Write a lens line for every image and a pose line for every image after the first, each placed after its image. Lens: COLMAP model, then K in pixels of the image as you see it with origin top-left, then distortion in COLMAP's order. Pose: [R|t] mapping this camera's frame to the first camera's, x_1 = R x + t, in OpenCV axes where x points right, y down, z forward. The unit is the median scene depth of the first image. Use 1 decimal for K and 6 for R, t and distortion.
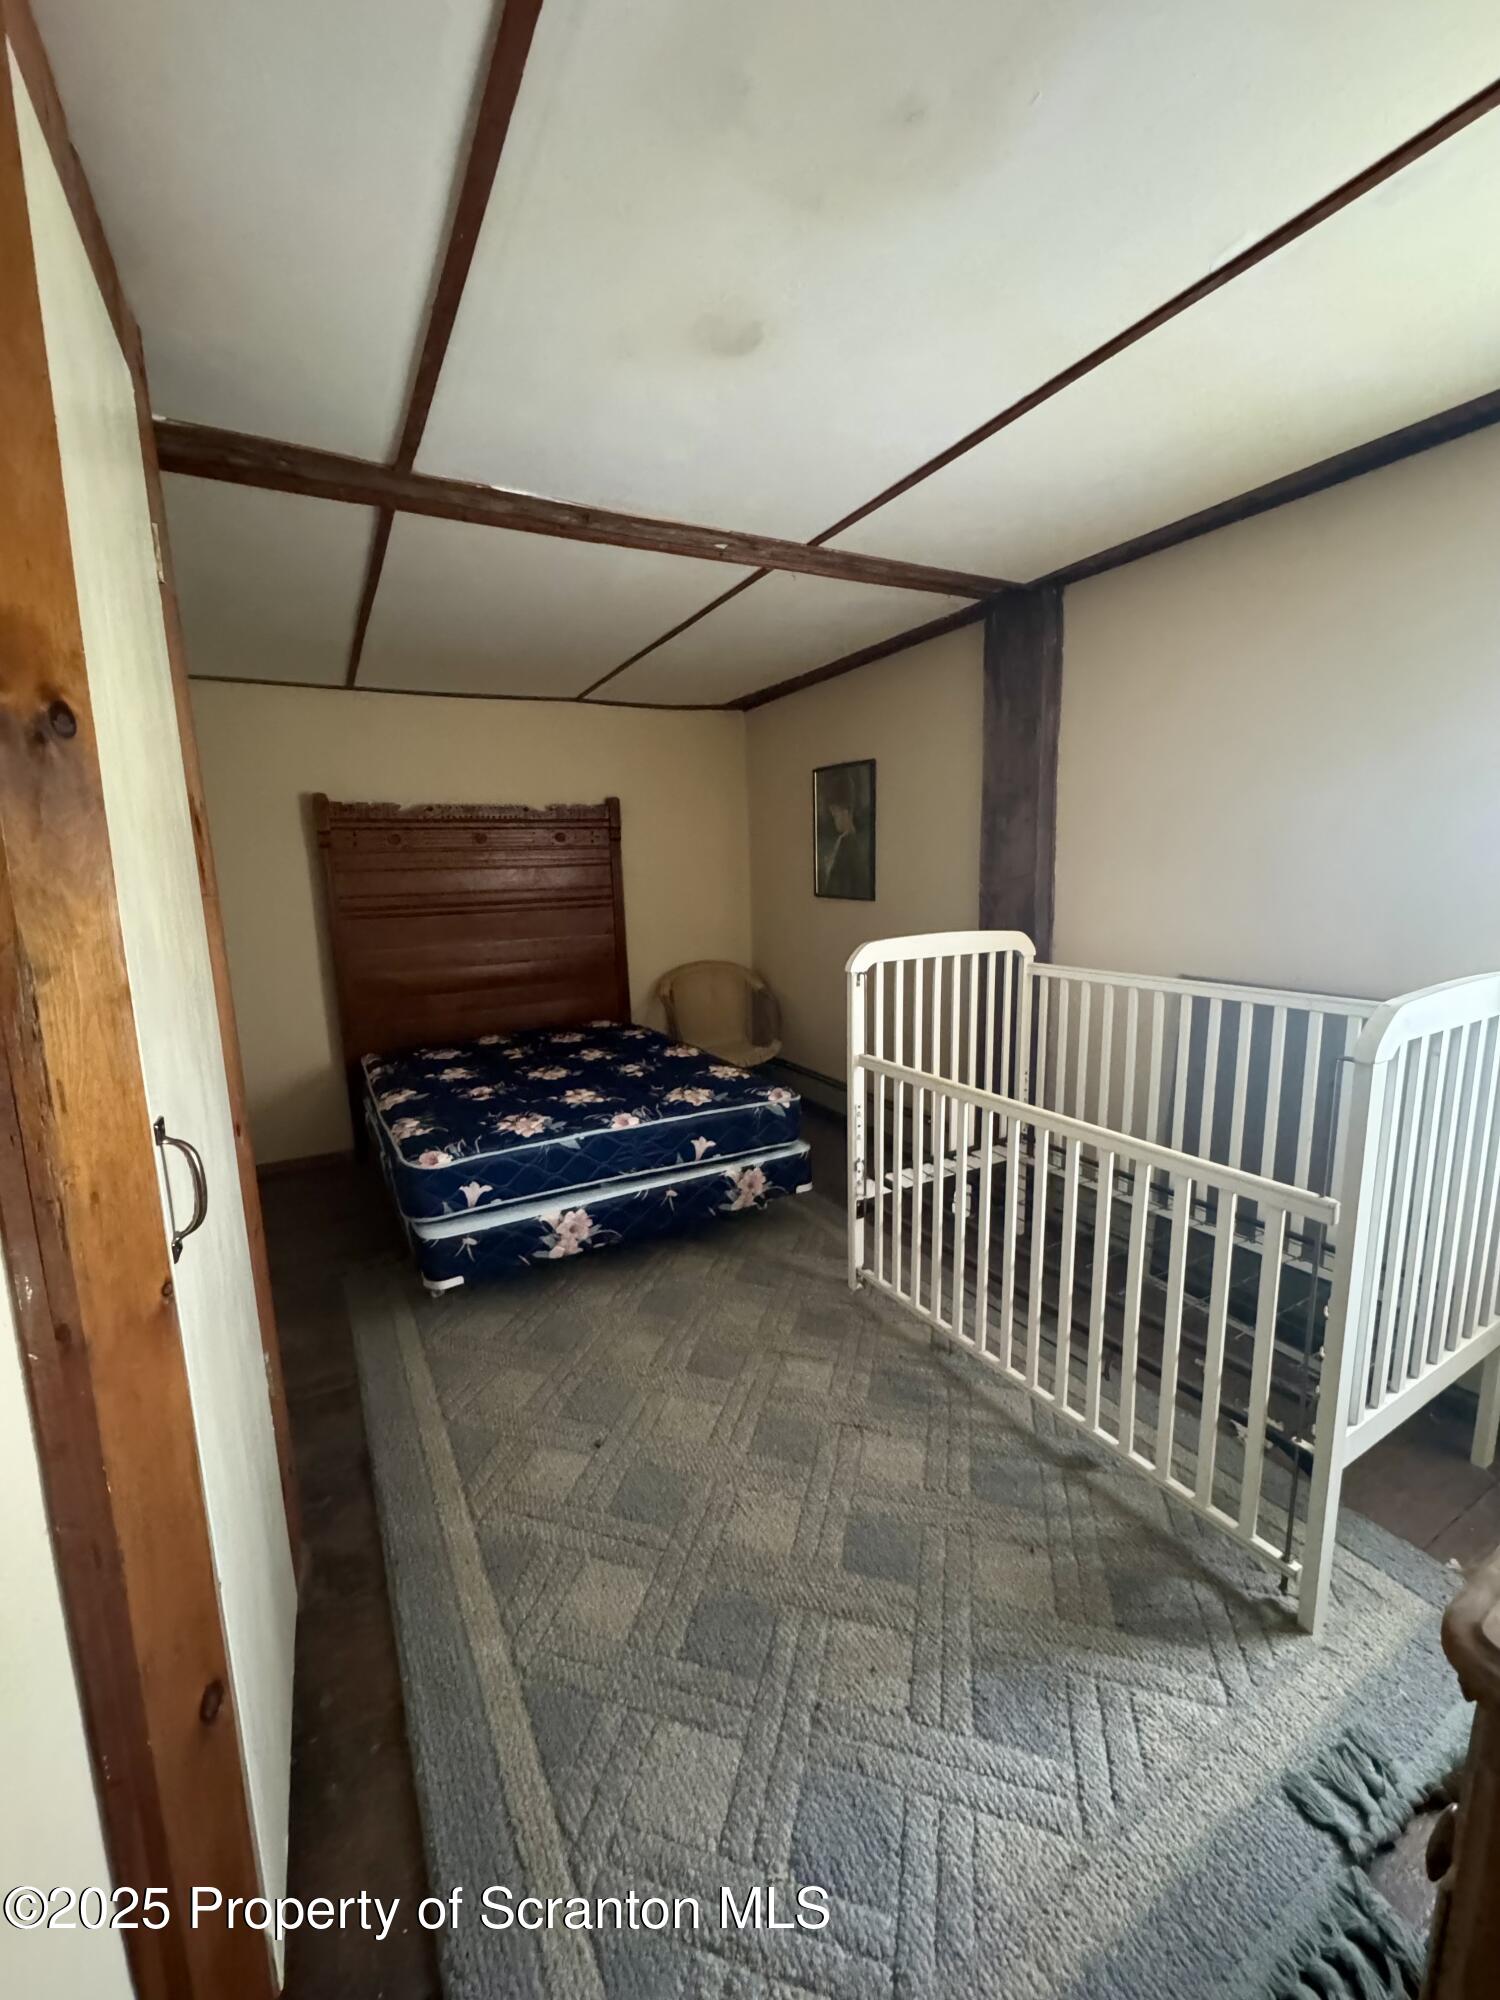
lens RADIAL K [[795.9, 0, 746.8], [0, 795.9, 997.2], [0, 0, 1]] dist [-0.006517, 0.000967]
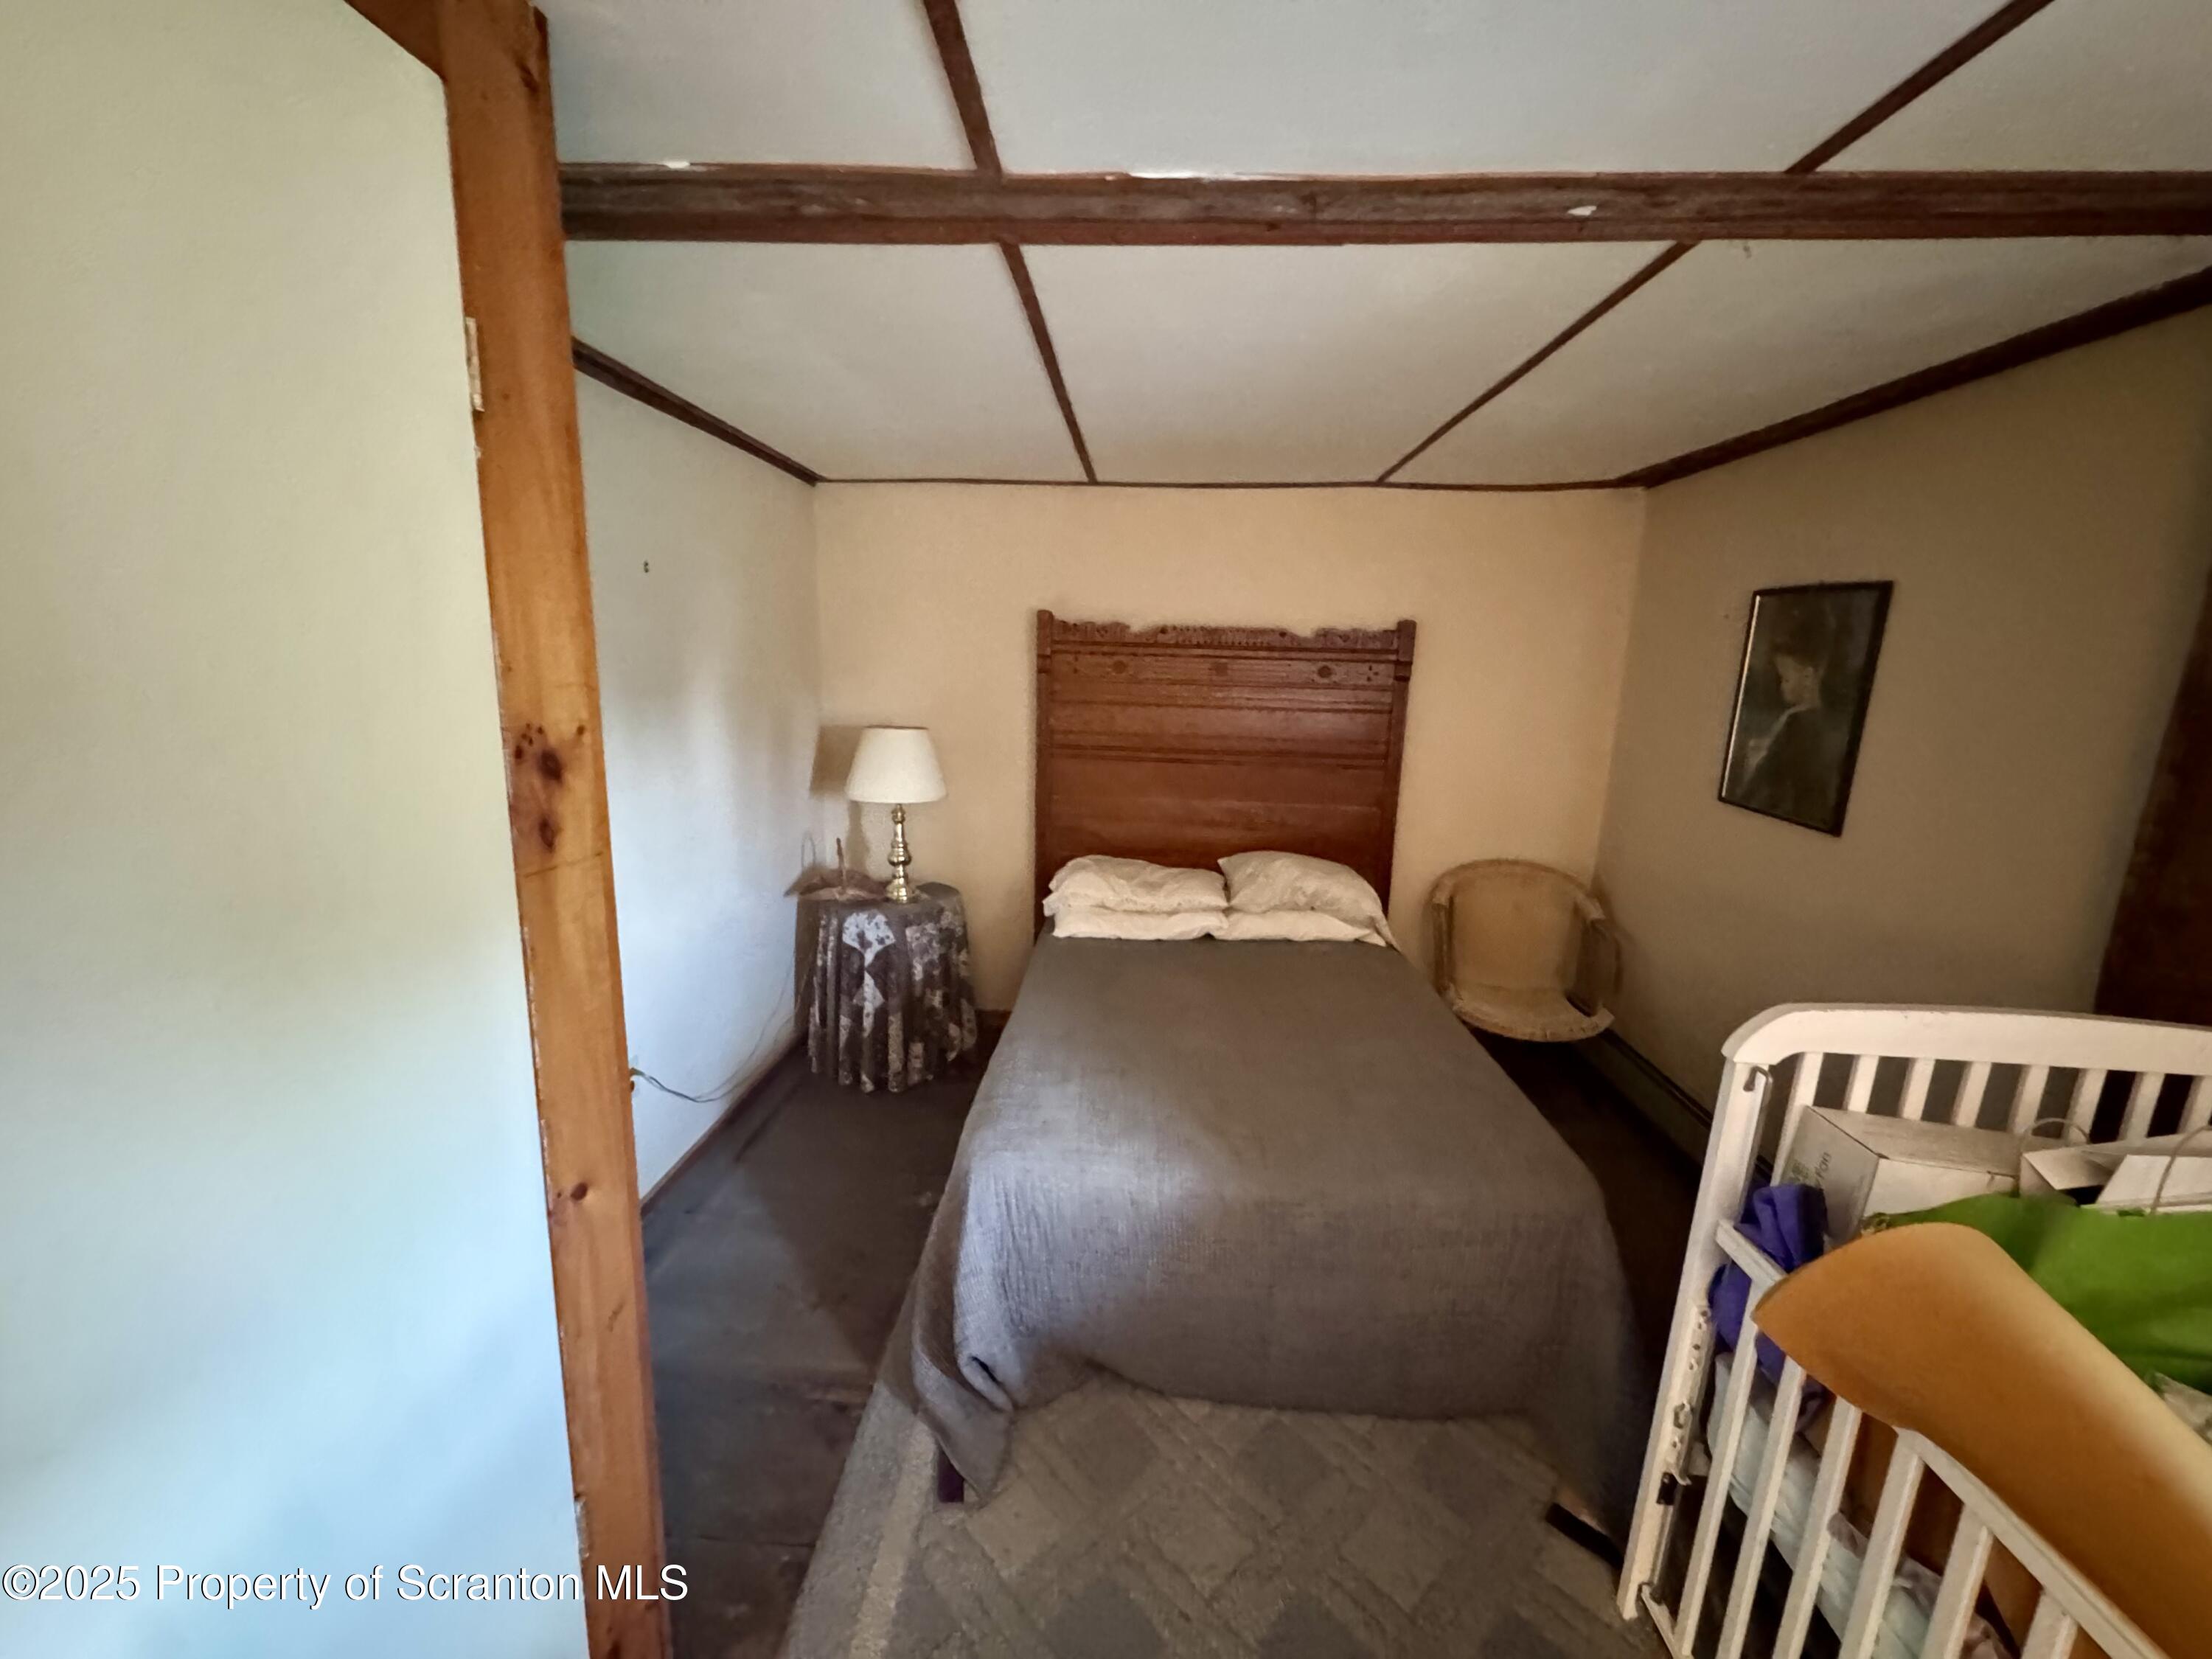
lens RADIAL K [[880.3, 0, 1105.4], [0, 880.3, 827.4], [0, 0, 1]] dist [-0.006517, 0.000967]
pose [[0.848498, 0.157477, -0.505224, 0.032362], [-0.138054, 0.987508, 0.075950, -0.099714], [0.510874, 0.005305, 0.859639, 0.204847]]
